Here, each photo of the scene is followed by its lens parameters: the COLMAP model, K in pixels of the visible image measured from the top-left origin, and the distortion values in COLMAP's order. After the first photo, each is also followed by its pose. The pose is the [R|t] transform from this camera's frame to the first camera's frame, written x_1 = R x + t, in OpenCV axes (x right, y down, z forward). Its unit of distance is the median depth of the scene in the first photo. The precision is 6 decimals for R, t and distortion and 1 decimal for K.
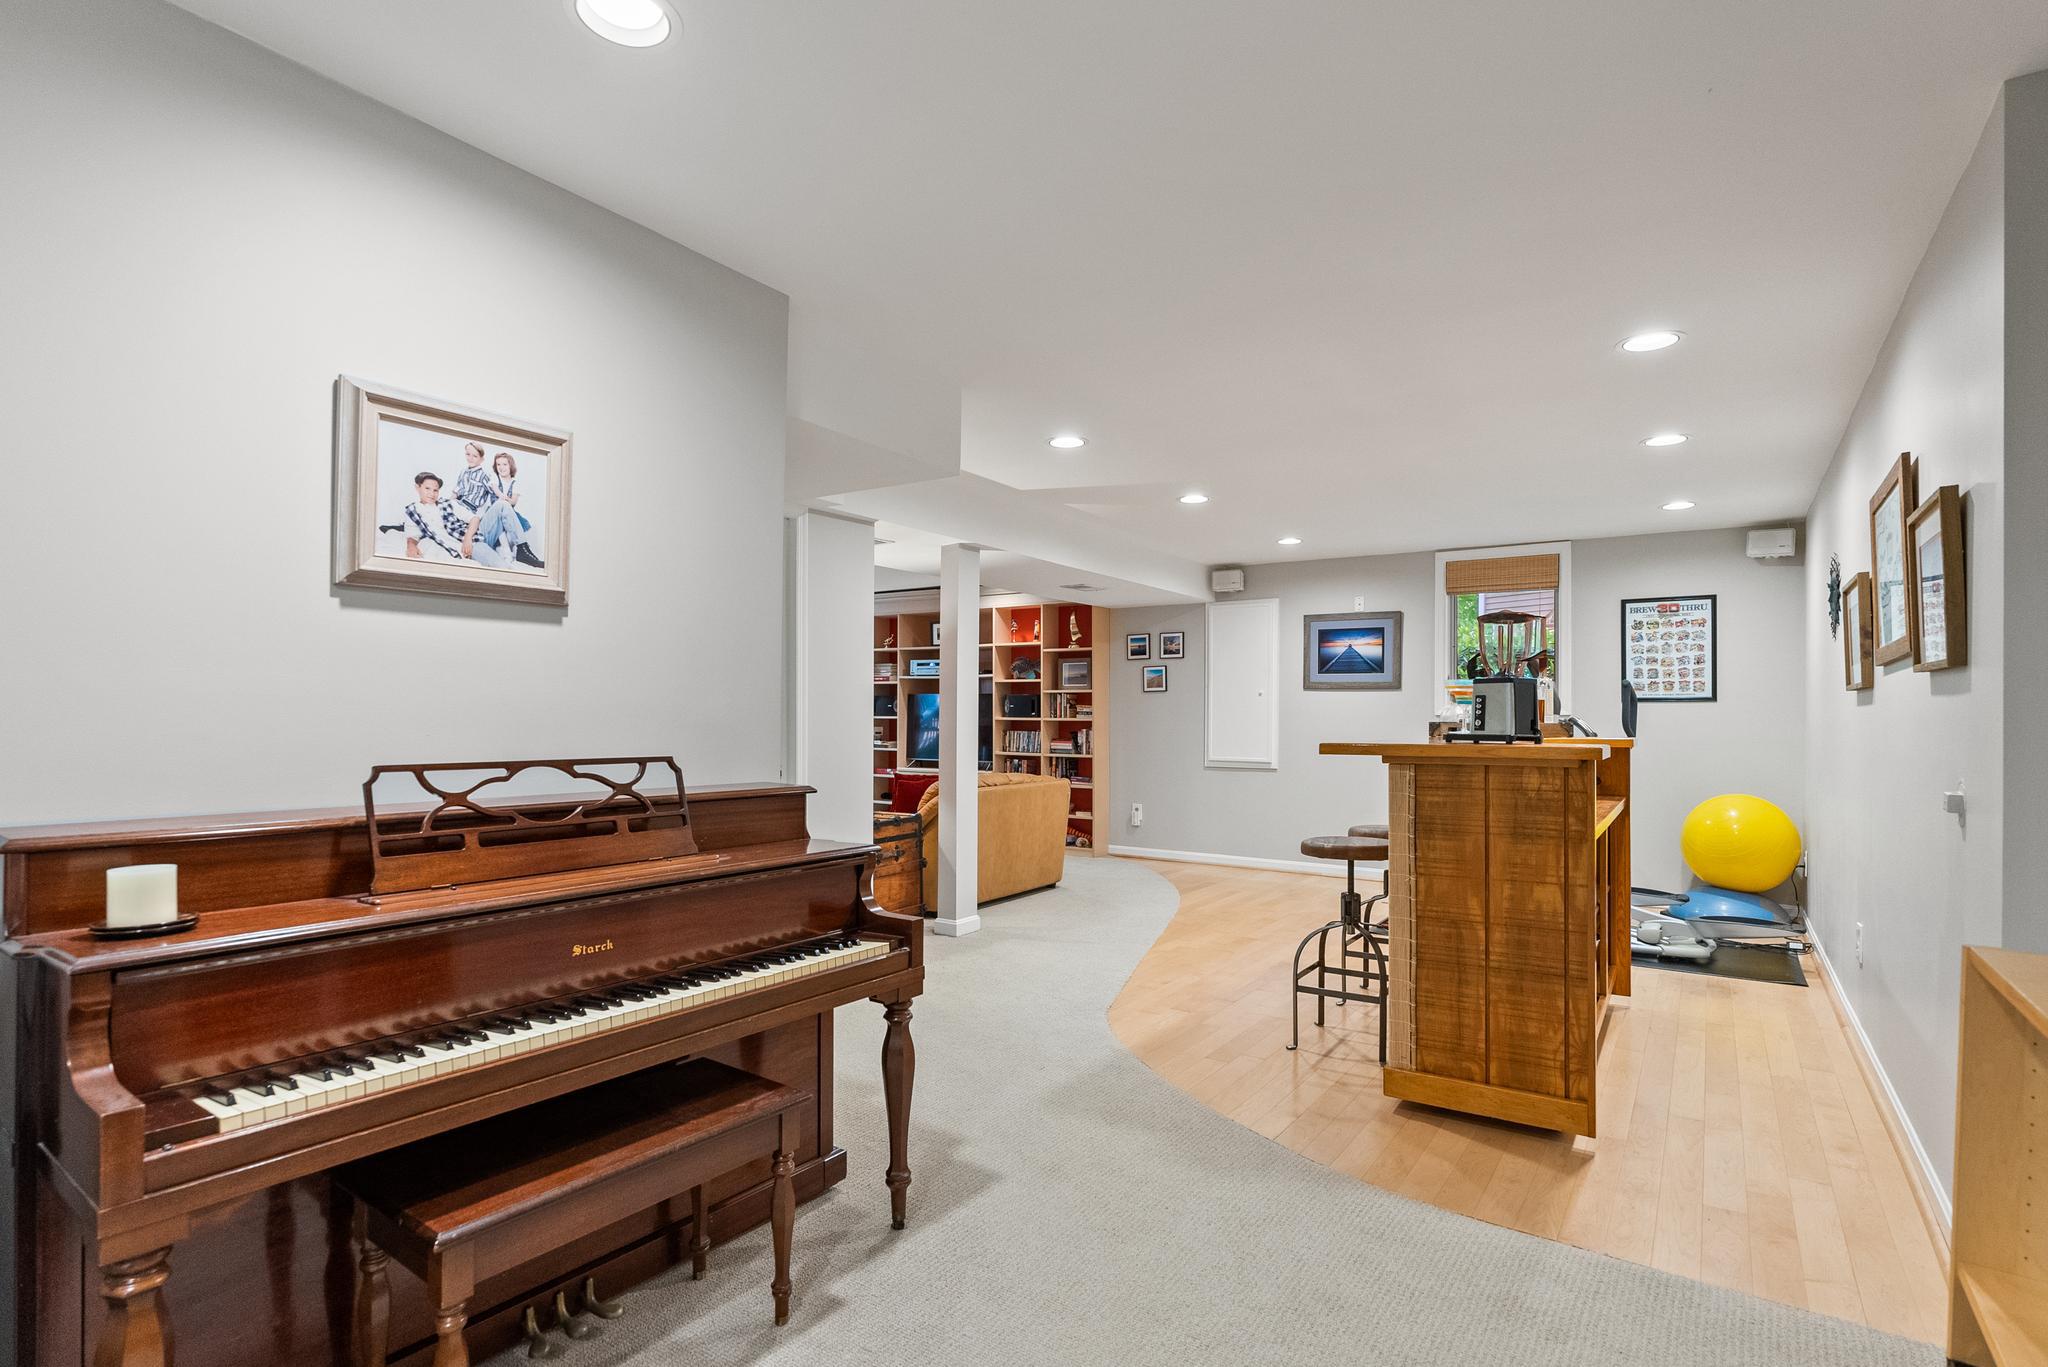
lens RADIAL K [[1008.3, 0, 1021.1], [0, 1008.3, 695.5], [0, 0, 1]] dist [-0.002300, -0.000360]
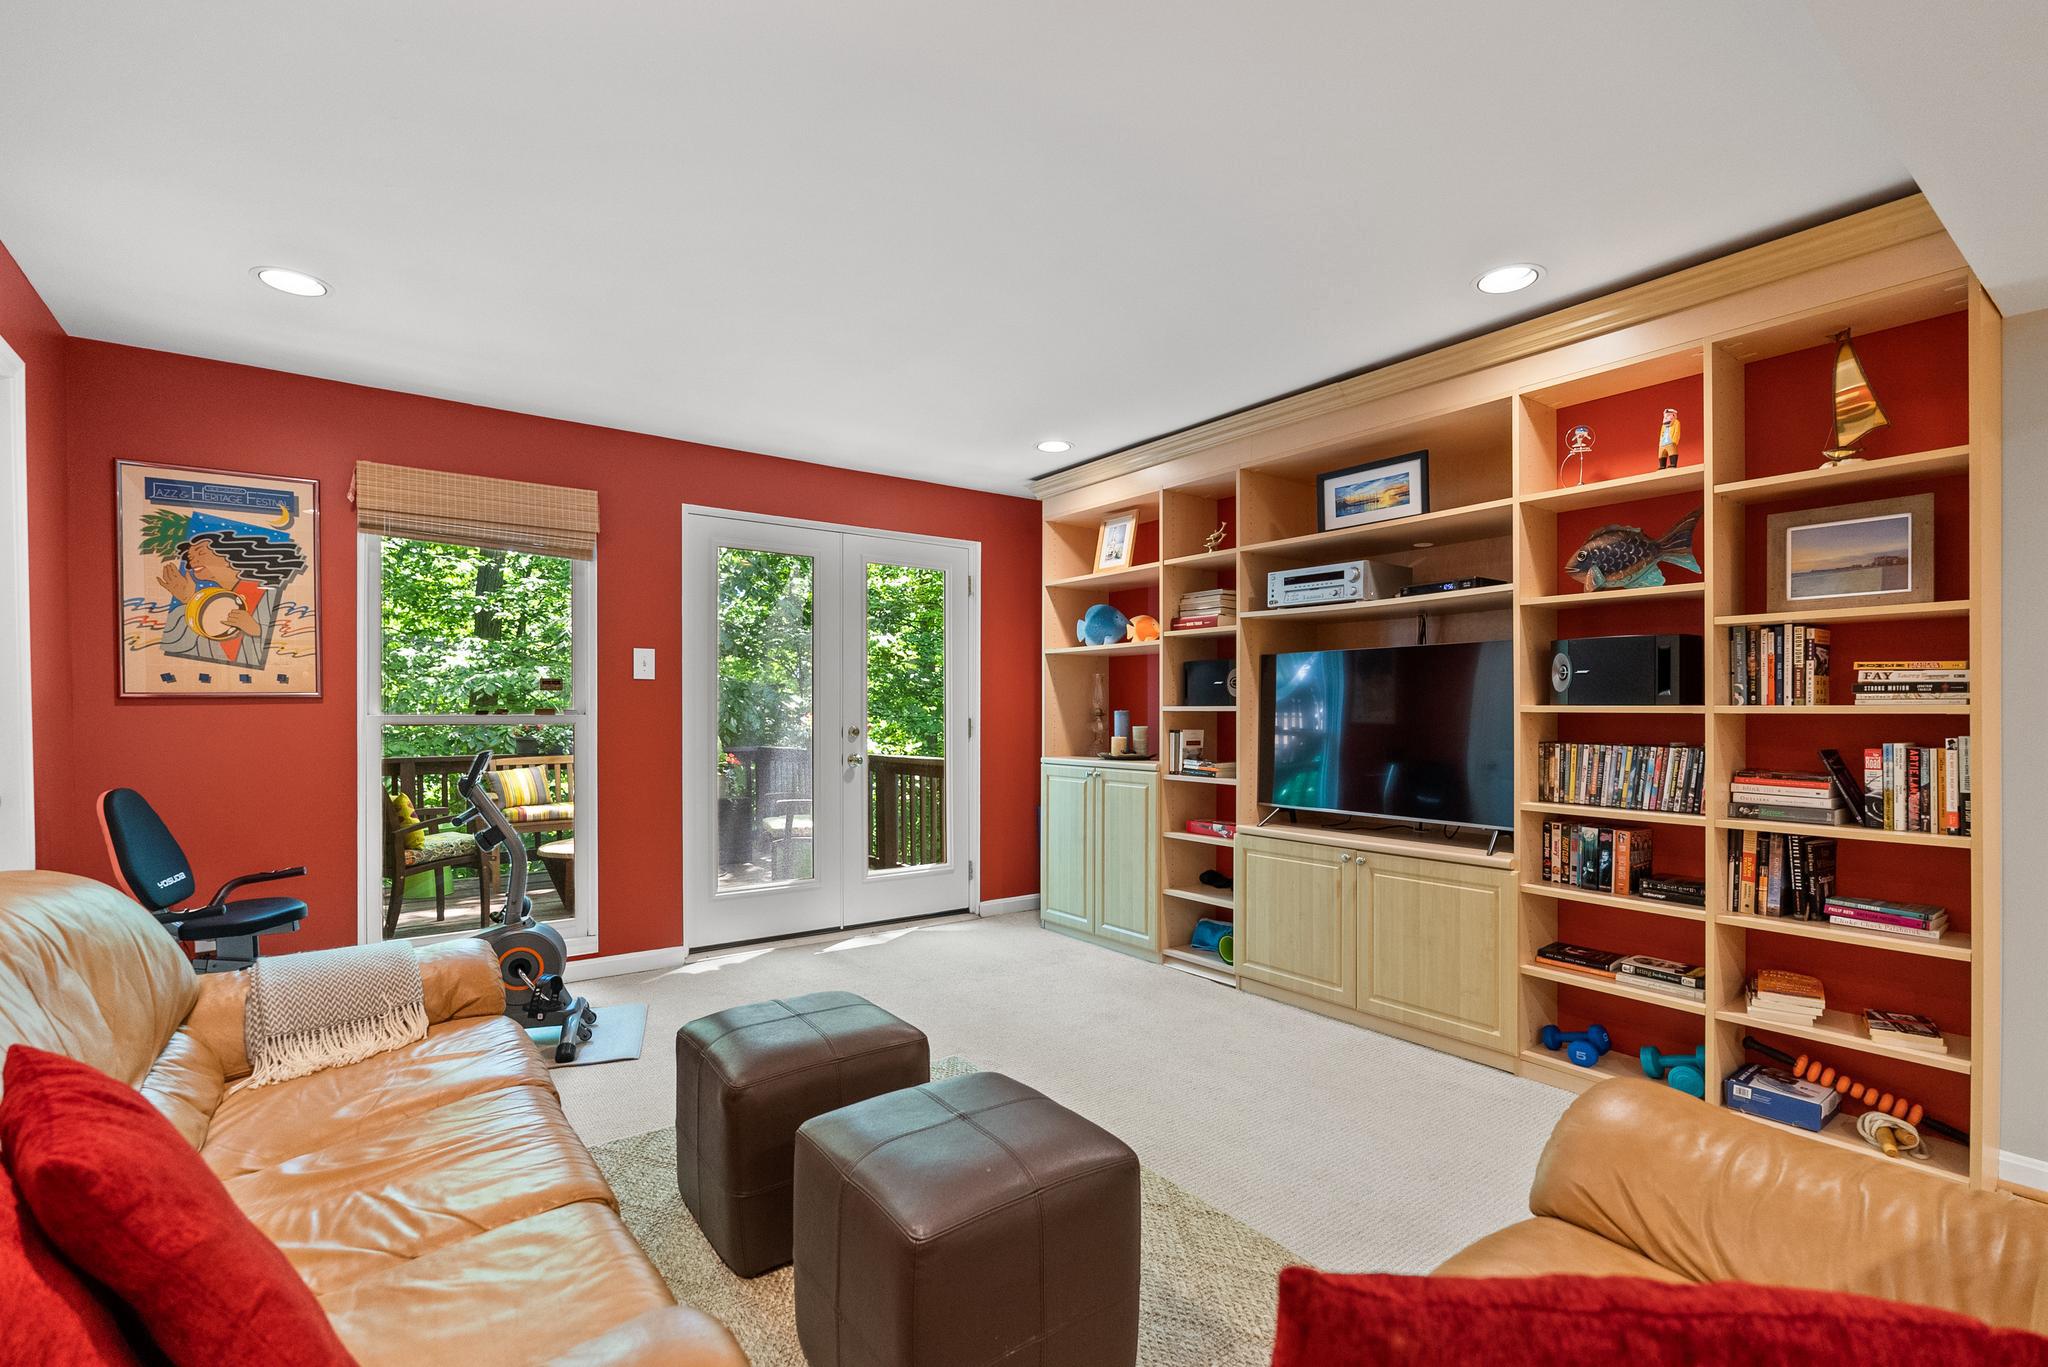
lens RADIAL K [[927.4, 0, 1025.9], [0, 927.4, 717.0], [0, 0, 1]] dist [-0.009032, 0.001488]
pose [[0.943891, -0.002455, -0.330249, -0.084720], [0.010708, 0.999674, 0.023172, 0.016722], [0.330084, -0.025408, 0.943610, 0.656650]]
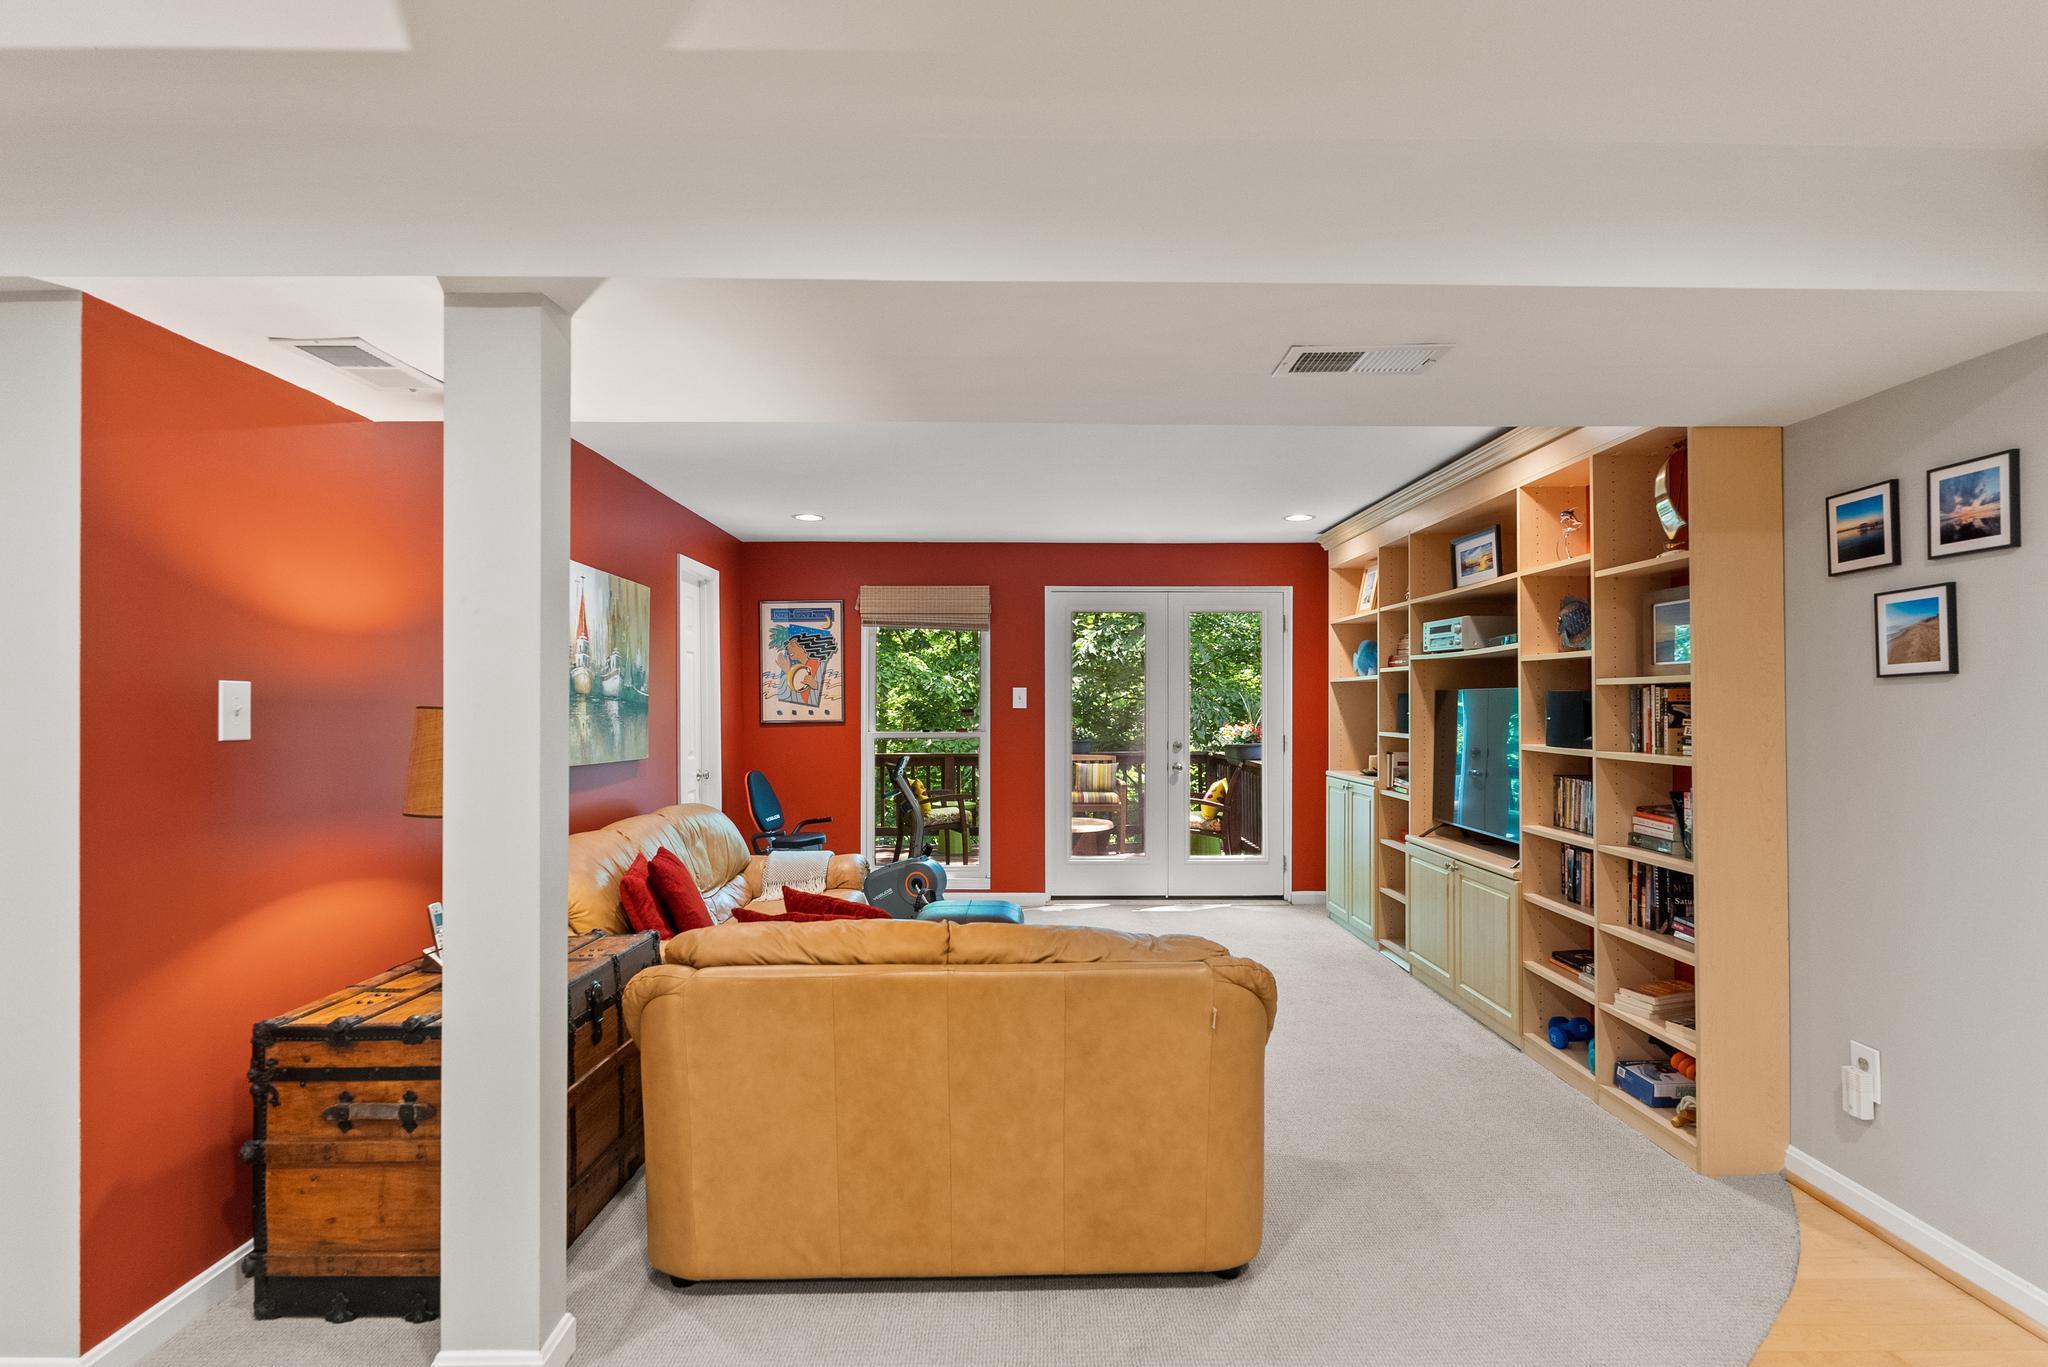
lens RADIAL K [[1048.0, 0, 1029.1], [0, 1048.0, 694.1], [0, 0, 1]] dist [-0.004464, 0.000015]
pose [[0.568987, -0.012196, -0.822256, 0.225249], [0.020414, 0.999791, -0.000703, -0.003469], [0.822093, -0.016385, 0.569117, 0.595819]]
